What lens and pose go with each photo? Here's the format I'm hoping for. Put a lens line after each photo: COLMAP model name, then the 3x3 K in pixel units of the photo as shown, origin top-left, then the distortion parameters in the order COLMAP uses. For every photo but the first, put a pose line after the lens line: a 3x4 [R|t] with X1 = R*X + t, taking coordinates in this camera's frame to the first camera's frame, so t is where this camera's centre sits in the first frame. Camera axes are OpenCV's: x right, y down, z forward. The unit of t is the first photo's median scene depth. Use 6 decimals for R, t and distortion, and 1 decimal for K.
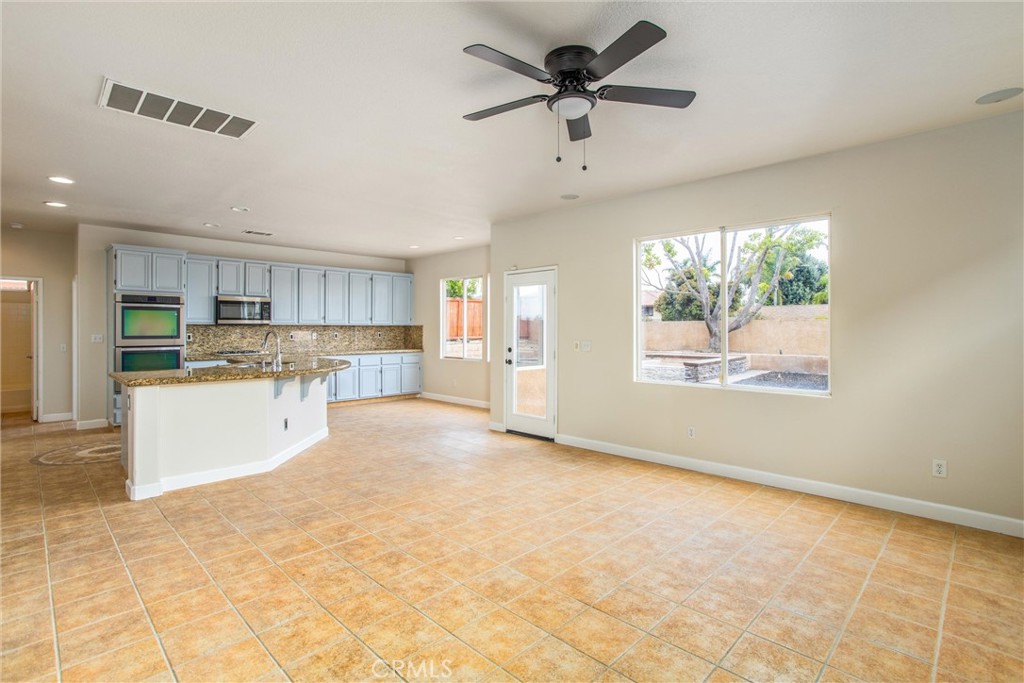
lens RADIAL K [[489.4, 0, 506.1], [0, 489.4, 330.3], [0, 0, 1]] dist [-0.048202, 0.026964]
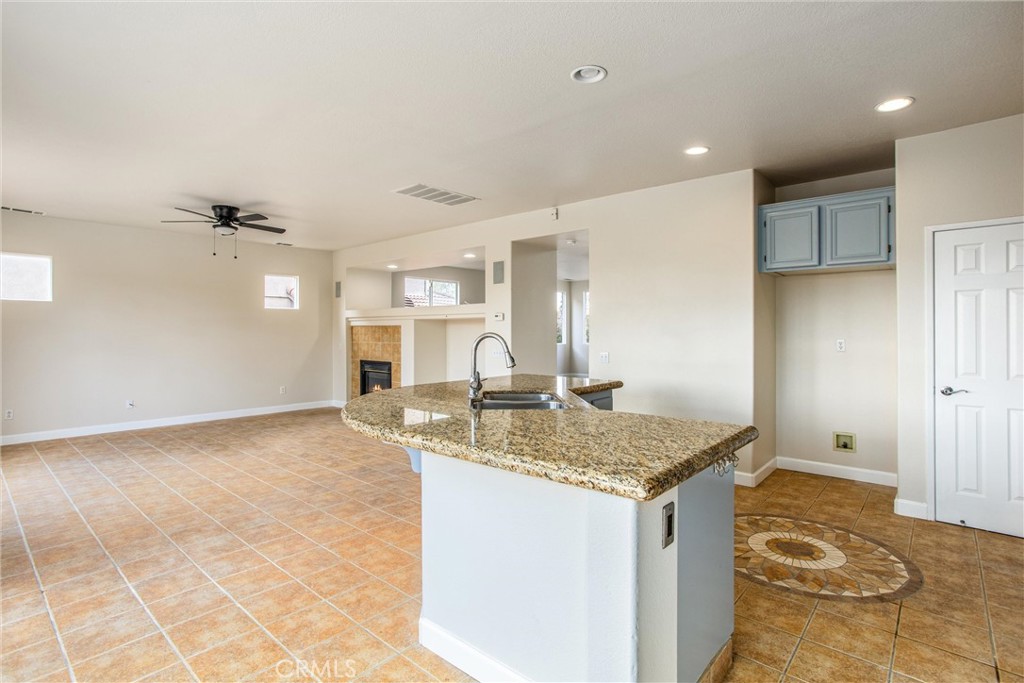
lens RADIAL K [[500.8, 0, 508.6], [0, 500.8, 325.1], [0, 0, 1]] dist [-0.054170, 0.029187]
pose [[-0.998108, 0.002246, -0.061438, -0.443027], [0.002910, 0.999938, -0.010717, -0.001116], [0.061410, -0.010876, -0.998053, 1.460833]]
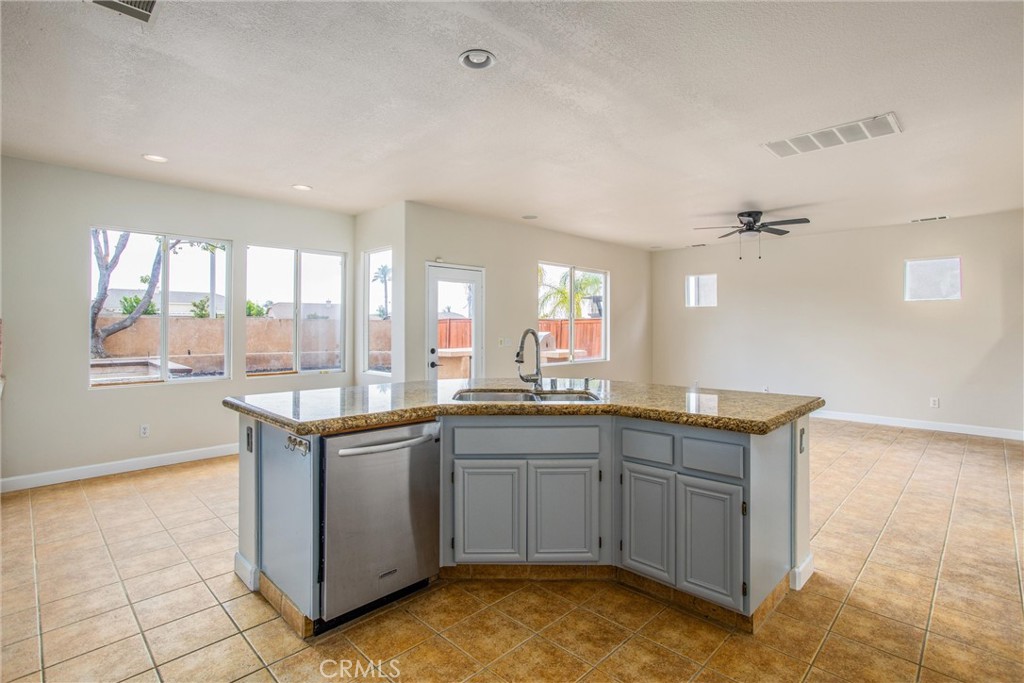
lens RADIAL K [[497.1, 0, 511.8], [0, 497.1, 323.4], [0, 0, 1]] dist [-0.037594, 0.022803]
pose [[-0.006626, 0.010650, 0.999921, -0.999621], [0.000910, 0.999943, -0.010644, -0.000615], [-0.999978, 0.000840, -0.006635, 0.963614]]
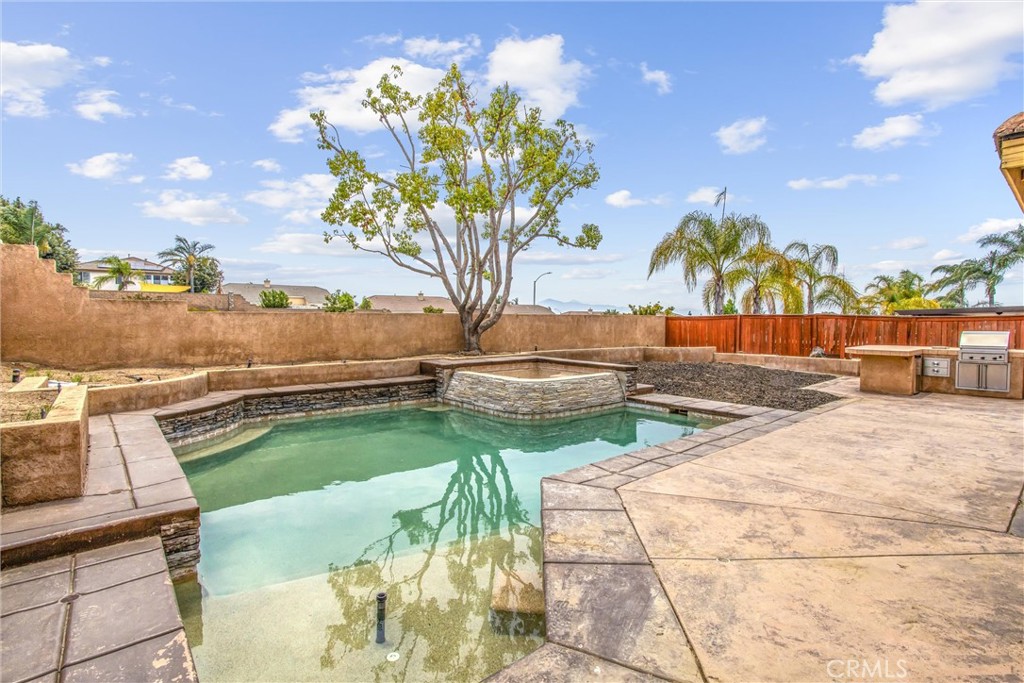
lens RADIAL K [[489.4, 0, 506.1], [0, 489.4, 330.3], [0, 0, 1]] dist [-0.048202, 0.026964]
pose [[0.092335, -0.020380, 0.995519, -1.005230], [0.002104, 0.999792, 0.020273, -0.027058], [-0.995726, 0.000223, 0.092358, 2.462476]]
